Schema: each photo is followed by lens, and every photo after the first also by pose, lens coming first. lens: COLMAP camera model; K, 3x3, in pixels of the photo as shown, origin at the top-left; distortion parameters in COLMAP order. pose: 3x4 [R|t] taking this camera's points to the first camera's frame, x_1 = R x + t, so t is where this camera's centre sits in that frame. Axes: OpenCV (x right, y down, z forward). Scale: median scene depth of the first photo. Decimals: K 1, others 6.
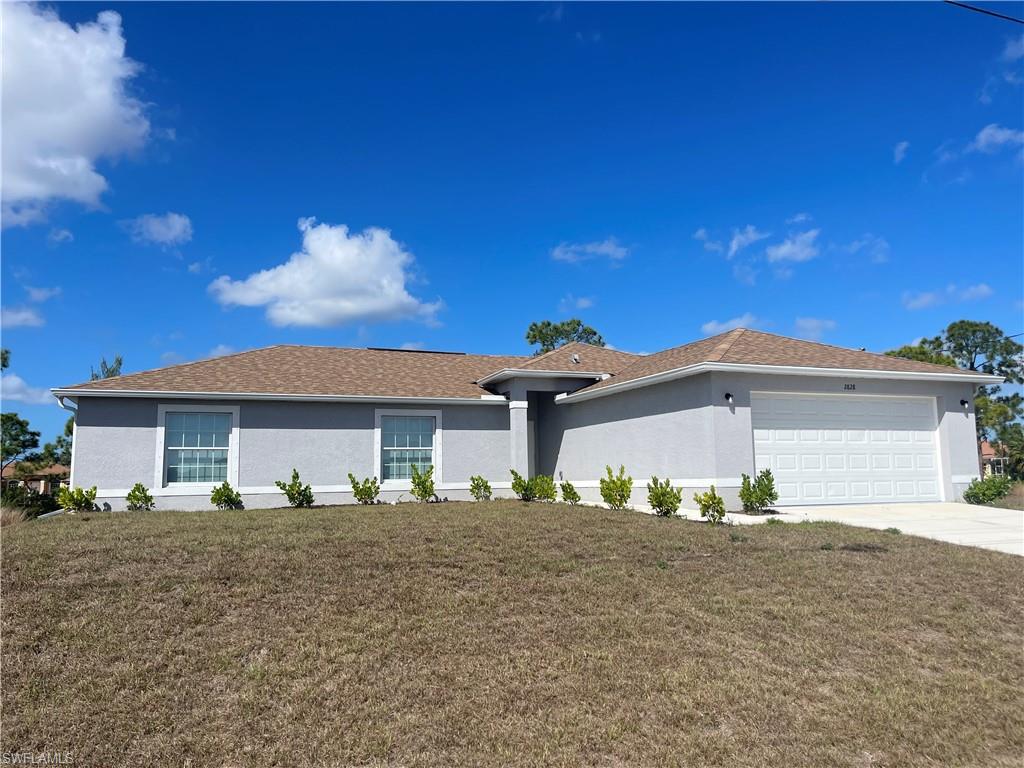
lens RADIAL K [[778.7, 0, 512.0], [0, 778.7, 384.0], [0, 0, 1]] dist [0.090970, -0.135496]
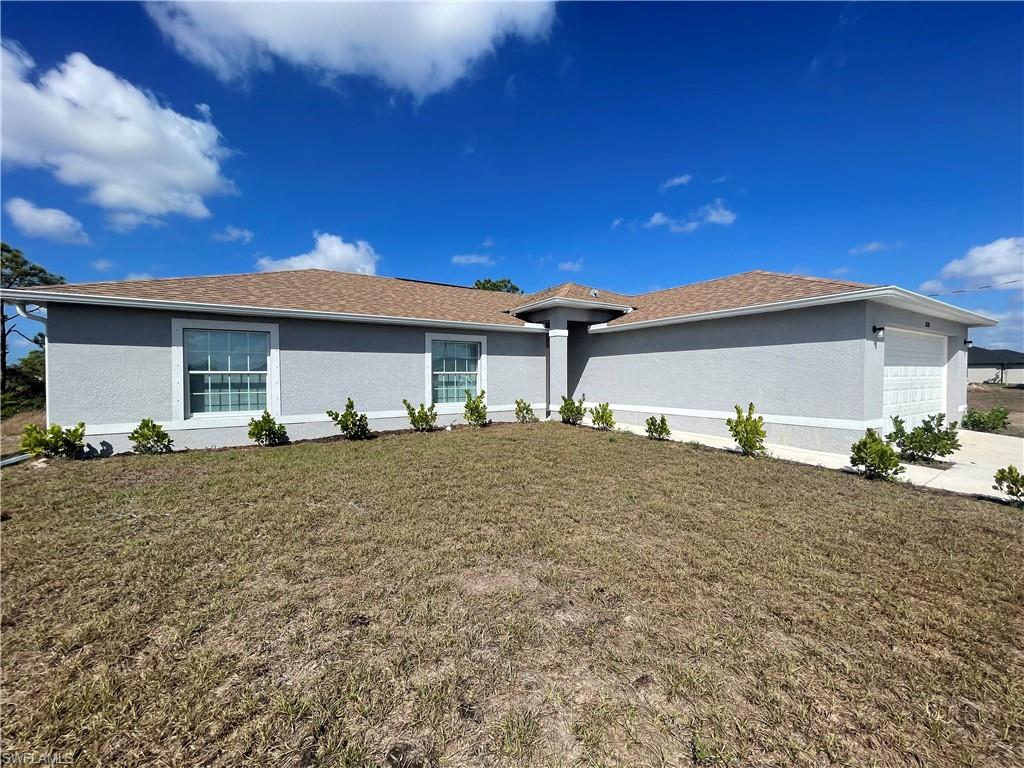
lens RADIAL K [[413.0, 0, 507.2], [0, 413.0, 383.1], [0, 0, 1]] dist [-0.001678, 0.000006]
pose [[0.981453, 0.007171, 0.191571, -0.179902], [-0.033842, 0.990087, 0.136320, 0.021154], [-0.188694, -0.140275, 0.971966, 0.484308]]
